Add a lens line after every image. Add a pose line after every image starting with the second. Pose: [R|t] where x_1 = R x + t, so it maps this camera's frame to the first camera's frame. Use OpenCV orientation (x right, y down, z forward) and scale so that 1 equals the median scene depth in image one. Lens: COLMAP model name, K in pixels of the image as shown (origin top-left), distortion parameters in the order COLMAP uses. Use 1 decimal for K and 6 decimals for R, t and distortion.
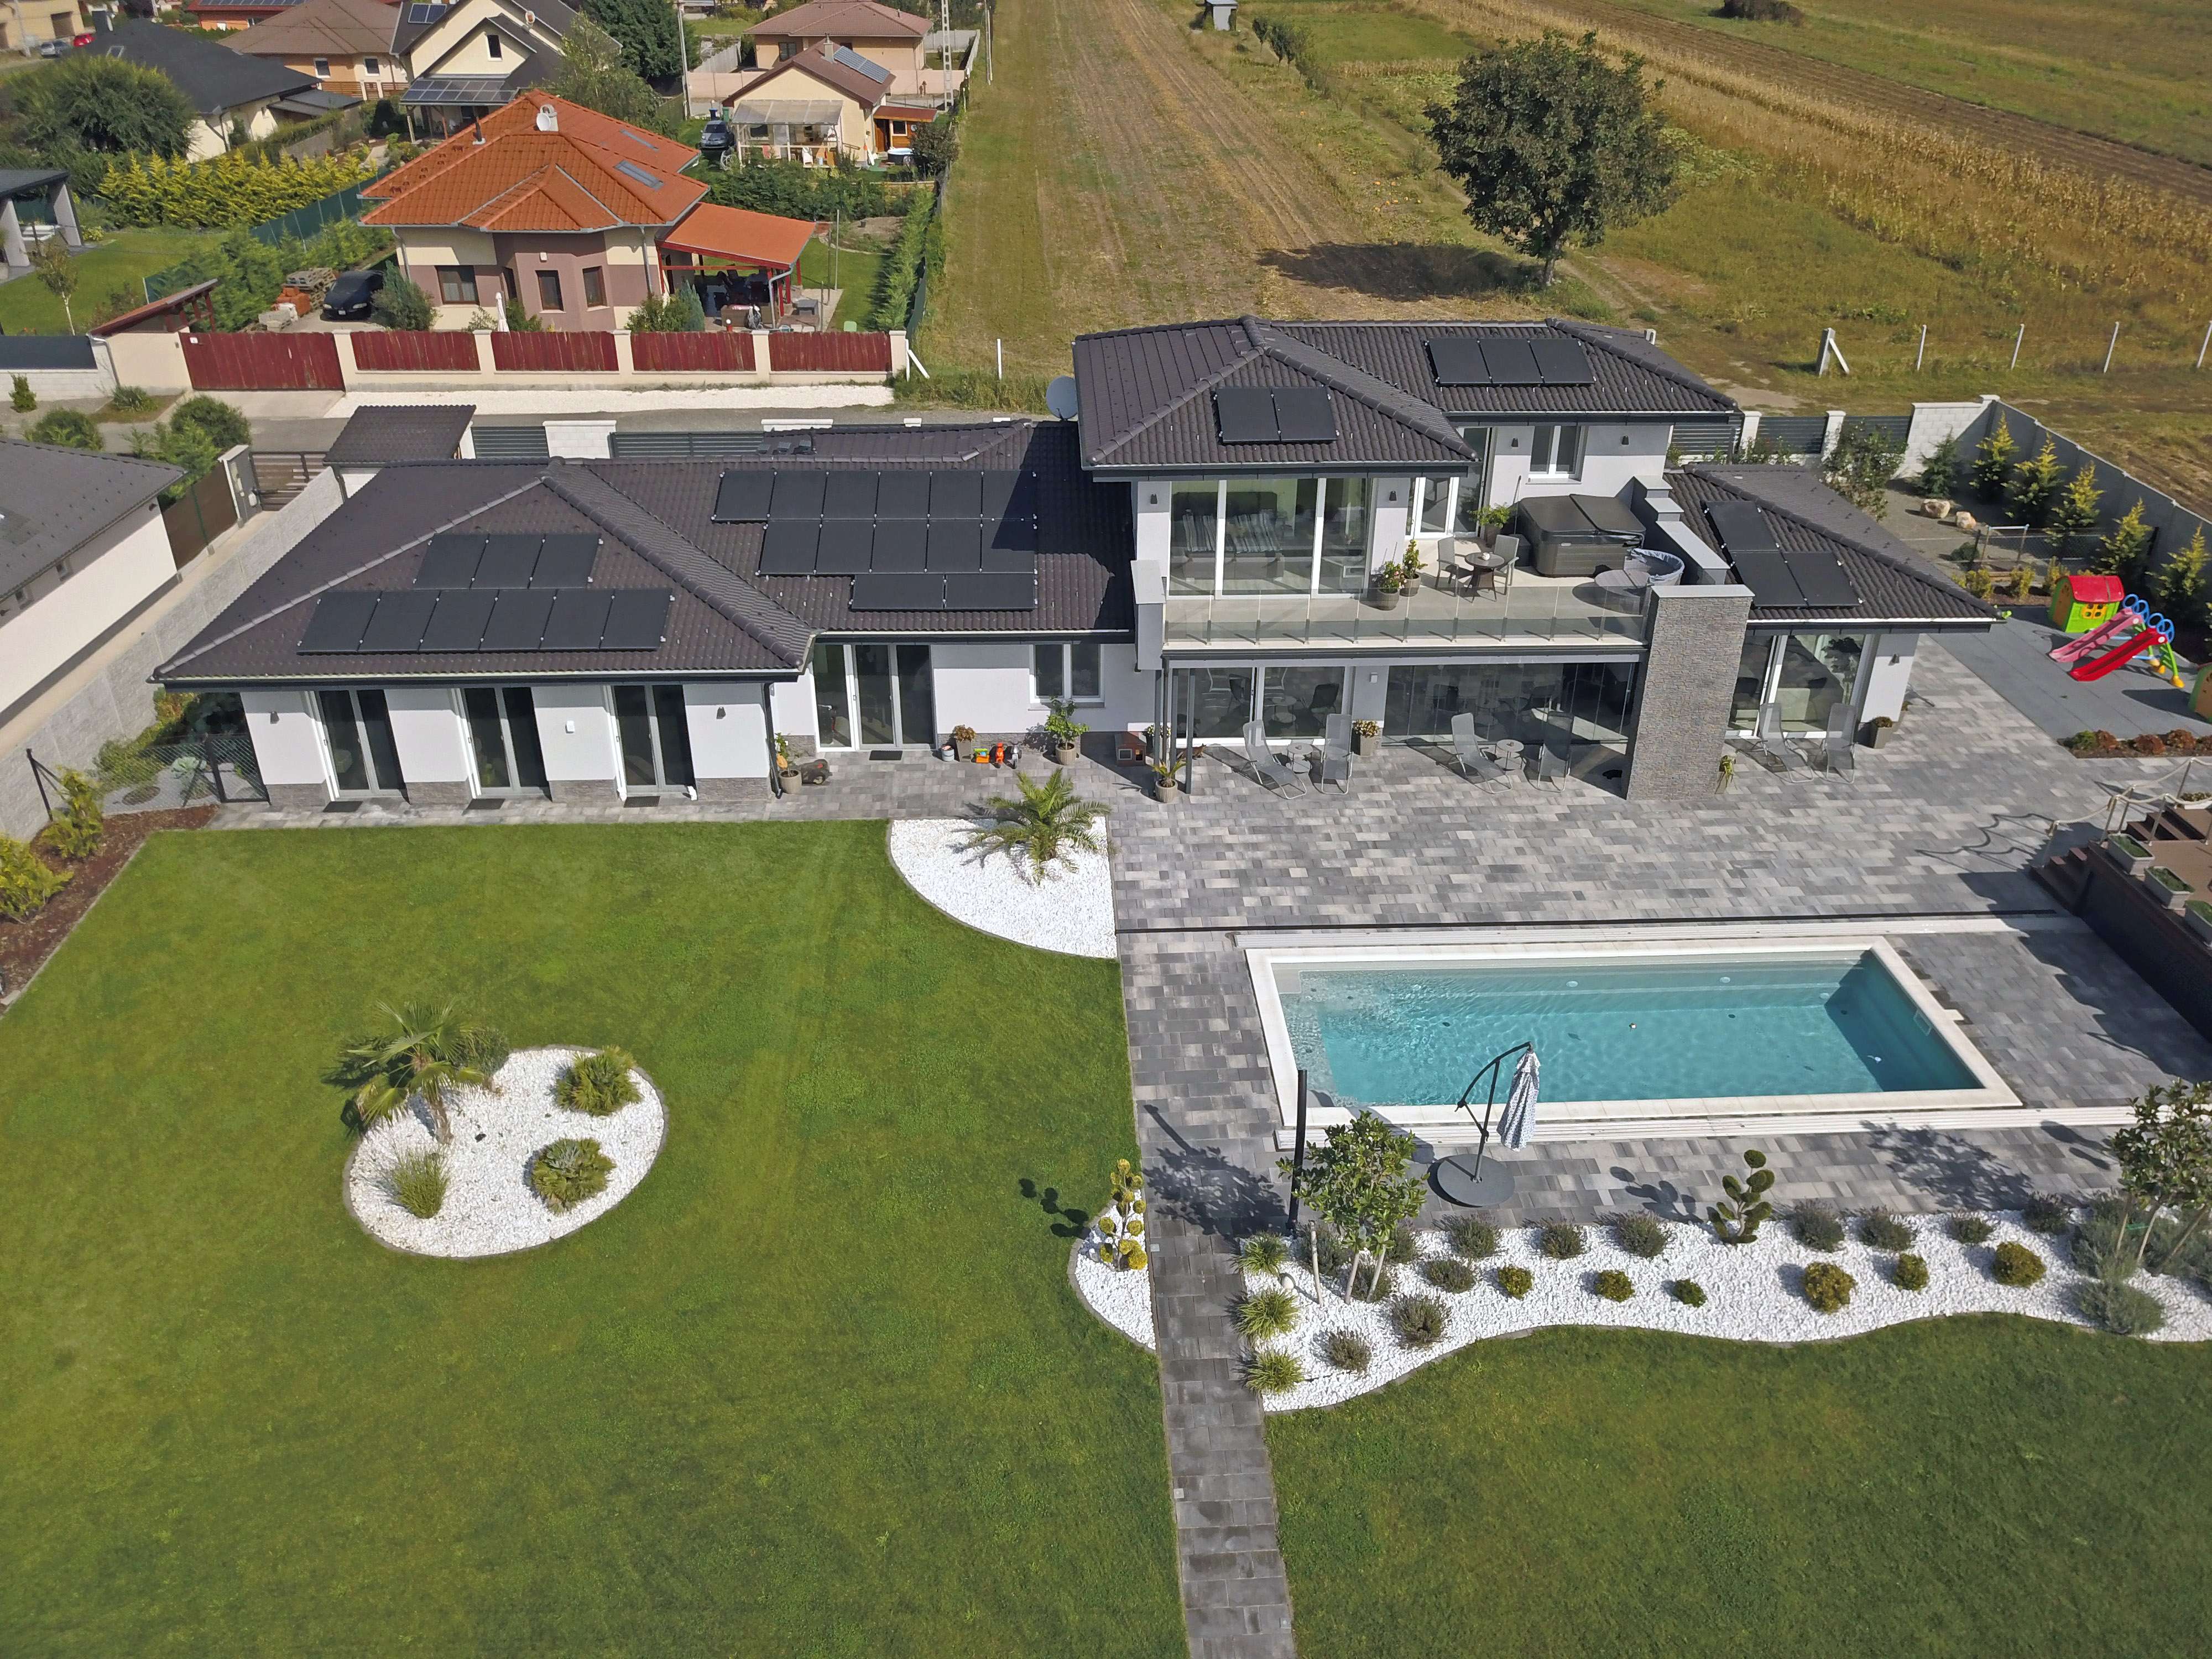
lens RADIAL K [[1698.7, 0, 1125.3], [0, 1698.7, 819.8], [0, 0, 1]] dist [0.017628, -0.017120]
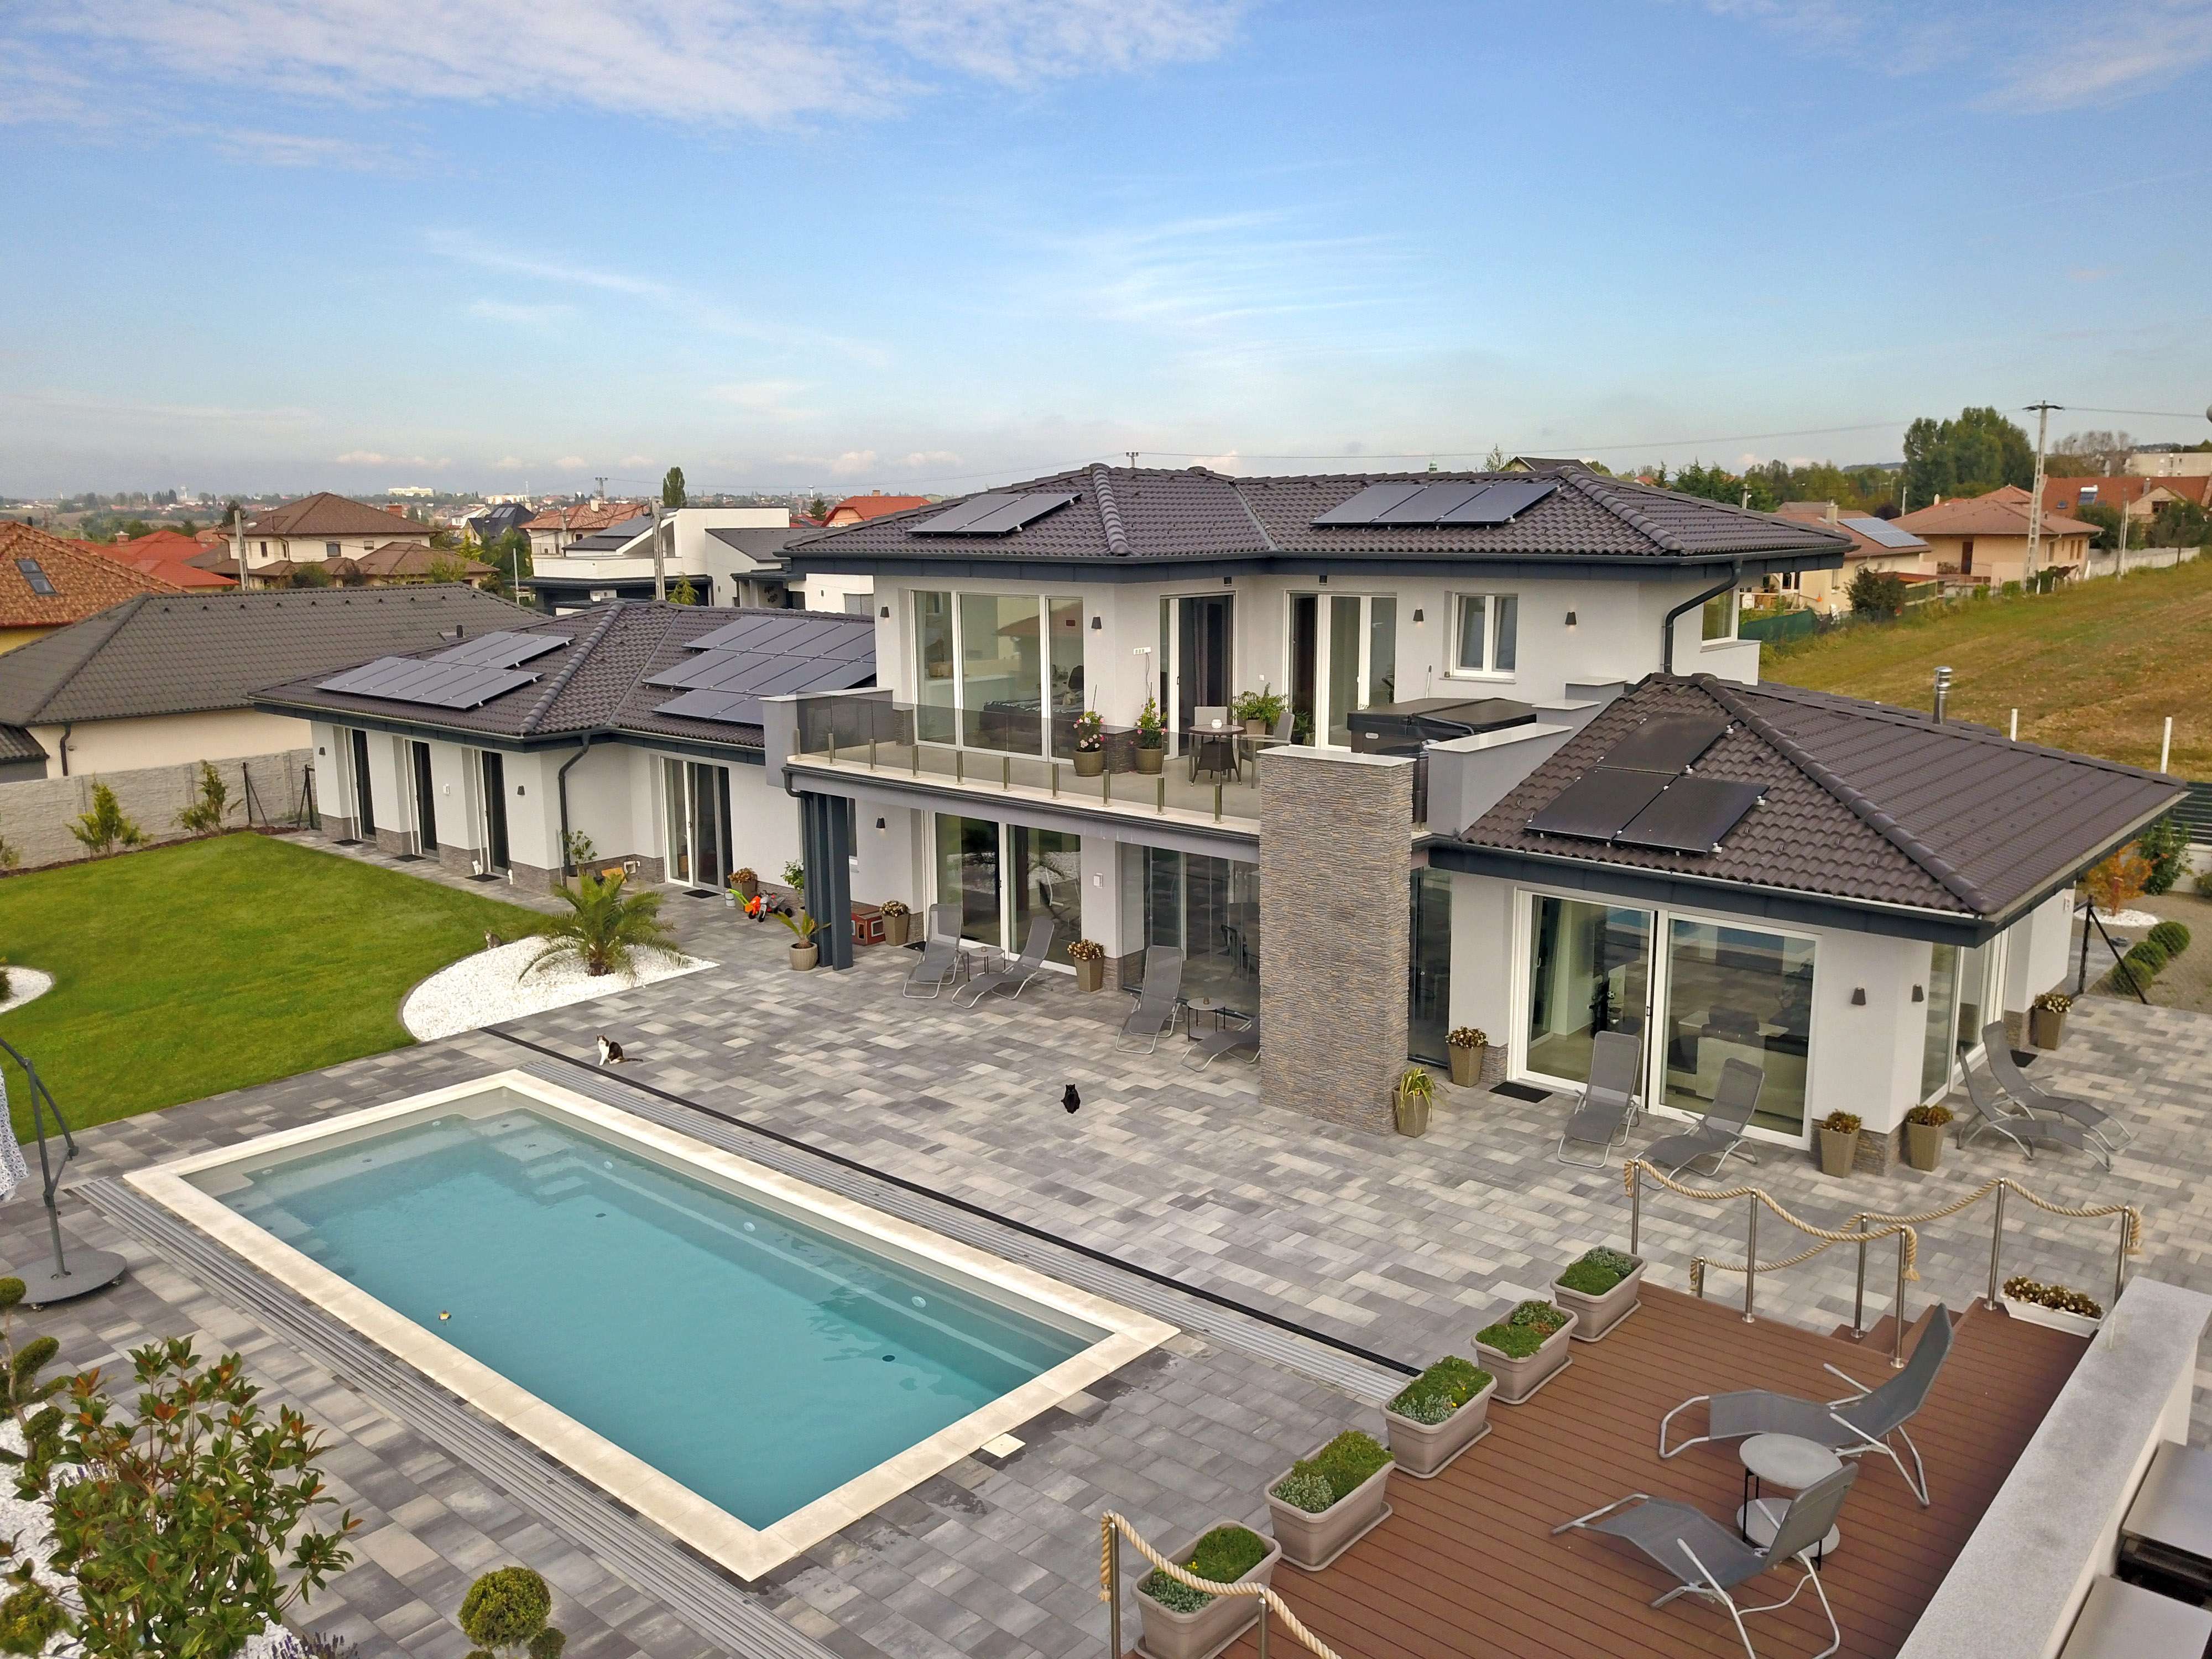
lens RADIAL K [[1698.7, 0, 1123.6], [0, 1698.7, 820.5], [0, 0, 1]] dist [0.017628, -0.017120]
pose [[0.723064, 0.111587, -0.681709, 0.727426], [-0.319964, 0.928720, -0.187356, 0.026663], [0.612210, 0.353593, 0.707228, 0.550953]]
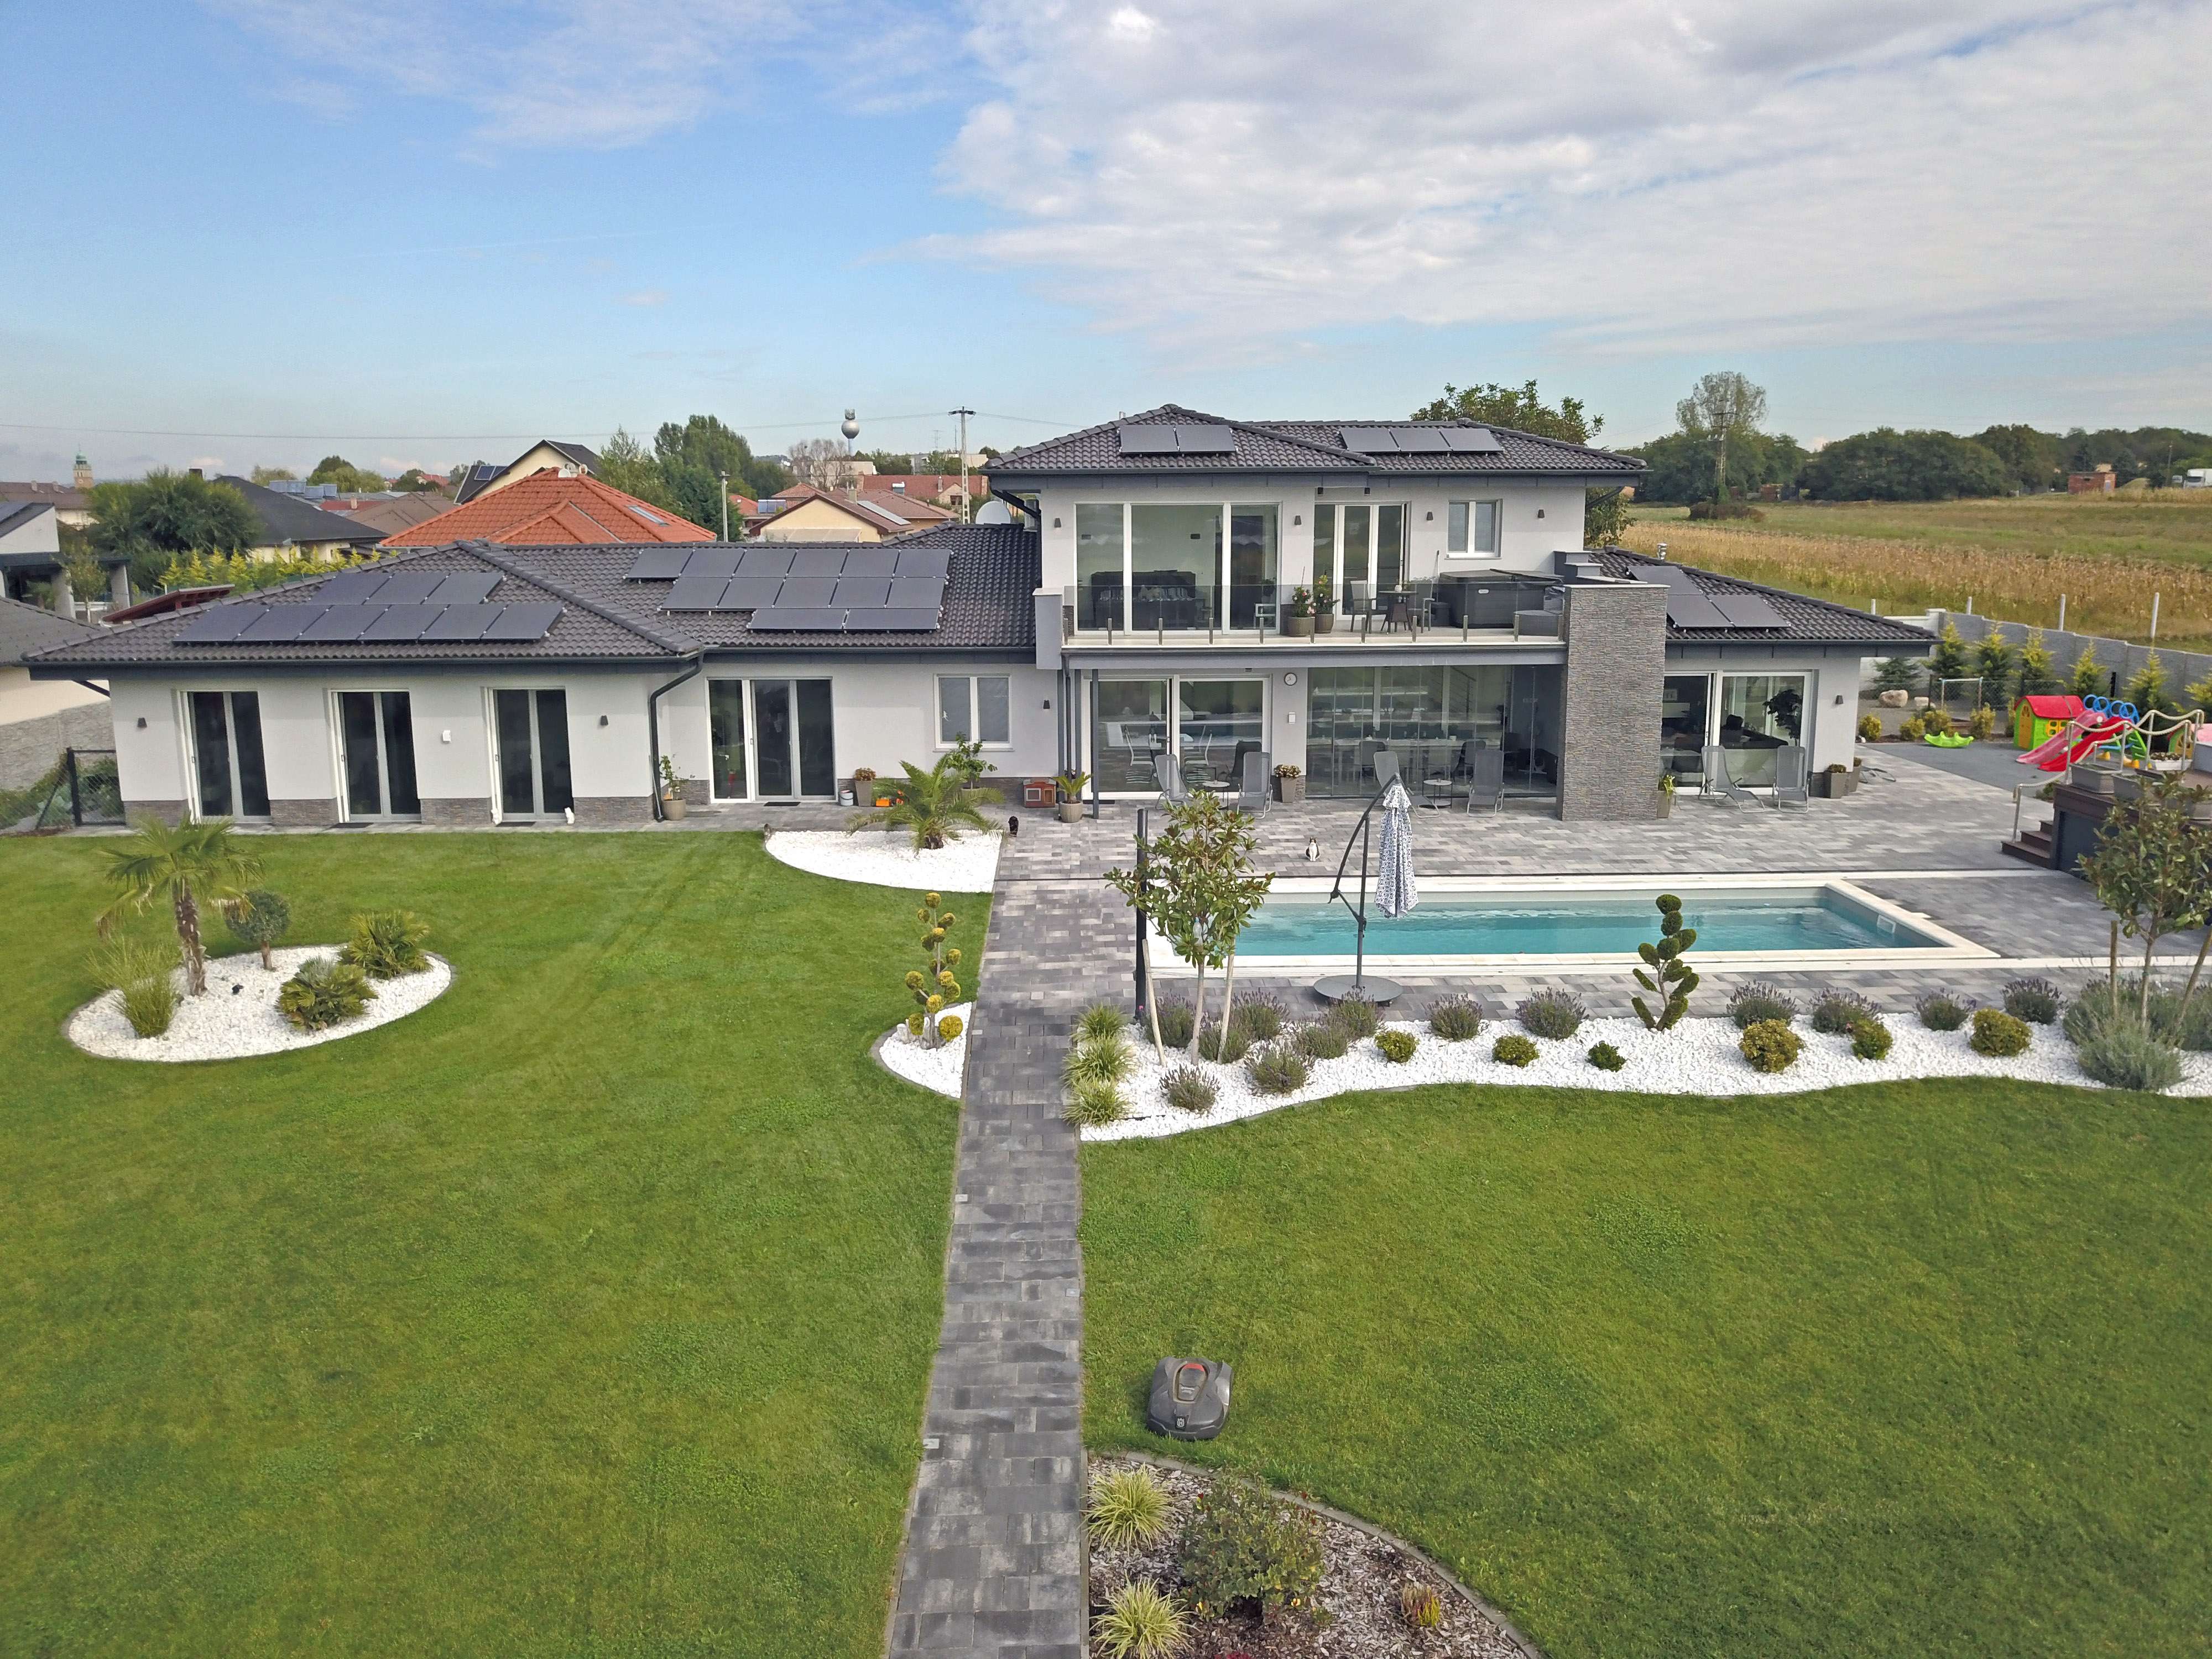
lens RADIAL K [[1698.7, 0, 1122.9], [0, 1698.7, 820.2], [0, 0, 1]] dist [0.017628, -0.017120]
pose [[0.999710, -0.007168, -0.022971, 0.081670], [-0.000334, 0.950369, -0.311126, 0.305118], [0.024061, 0.311043, 0.950091, 0.117337]]
